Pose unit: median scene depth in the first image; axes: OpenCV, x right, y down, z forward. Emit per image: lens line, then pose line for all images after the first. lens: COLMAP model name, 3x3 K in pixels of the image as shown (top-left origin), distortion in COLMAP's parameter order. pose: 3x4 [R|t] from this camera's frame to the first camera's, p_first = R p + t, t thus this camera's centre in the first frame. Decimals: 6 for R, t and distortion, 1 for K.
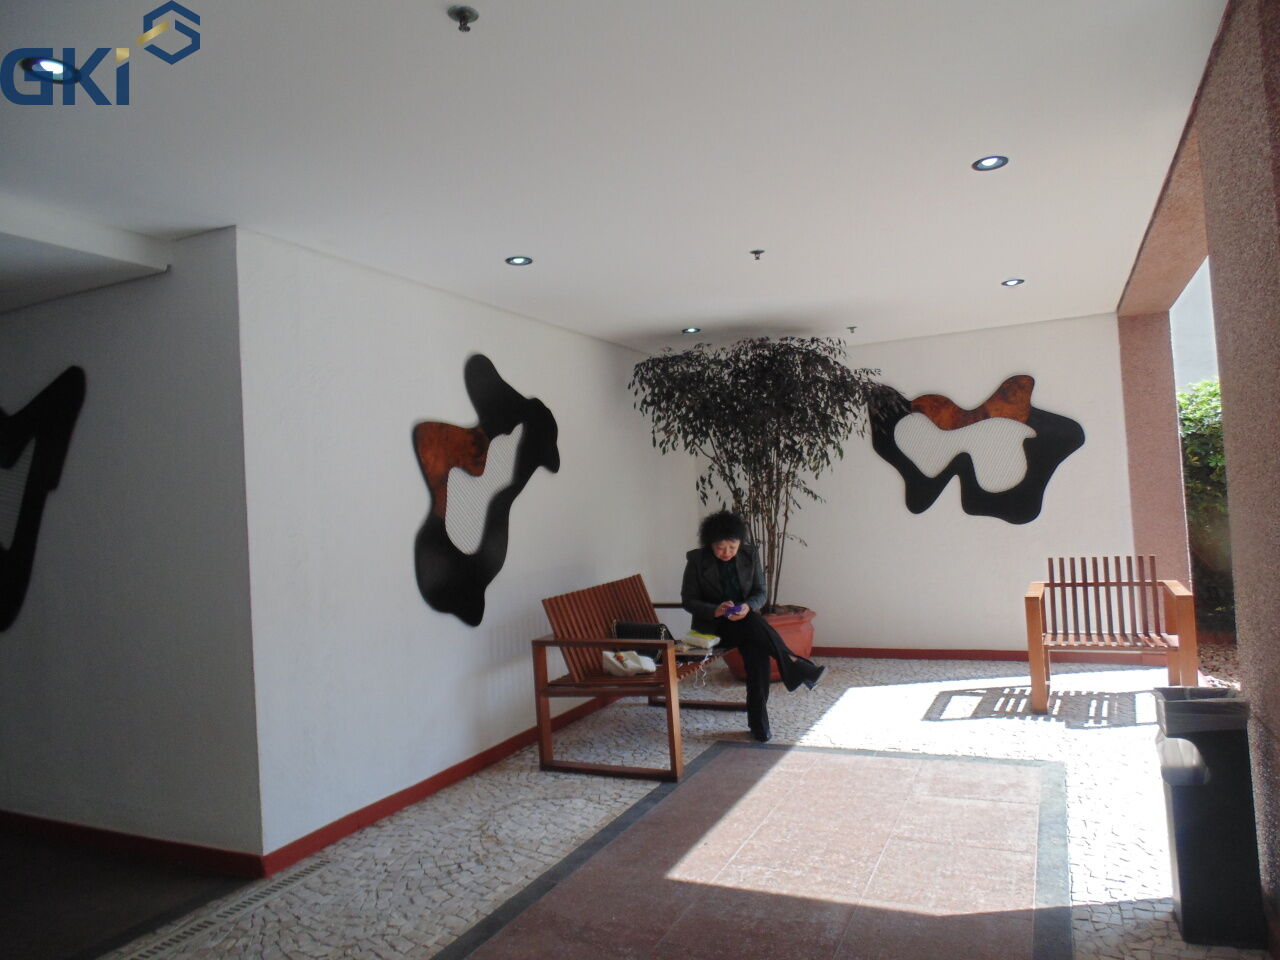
lens RADIAL K [[850.0, 0, 641.5], [0, 850.0, 481.3], [0, 0, 1]] dist [-0.006300, -0.002963]
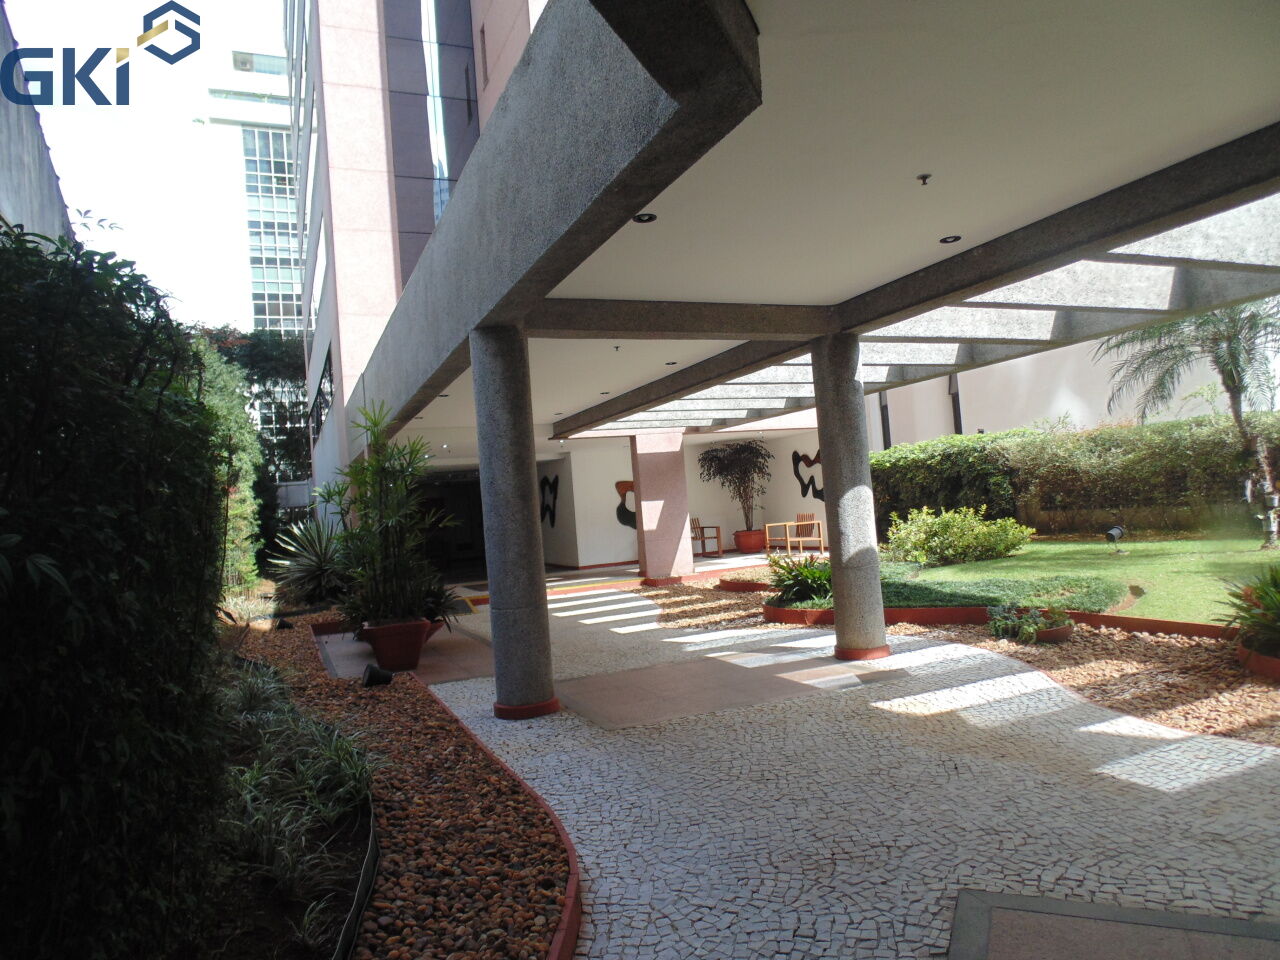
lens RADIAL K [[850.0, 0, 640.3], [0, 850.0, 478.1], [0, 0, 1]] dist [-0.006300, -0.002963]
pose [[0.753938, -0.026511, -0.656411, 1.777033], [0.053202, 0.998367, 0.020784, -0.113171], [0.654788, -0.050592, 0.754117, -1.465033]]
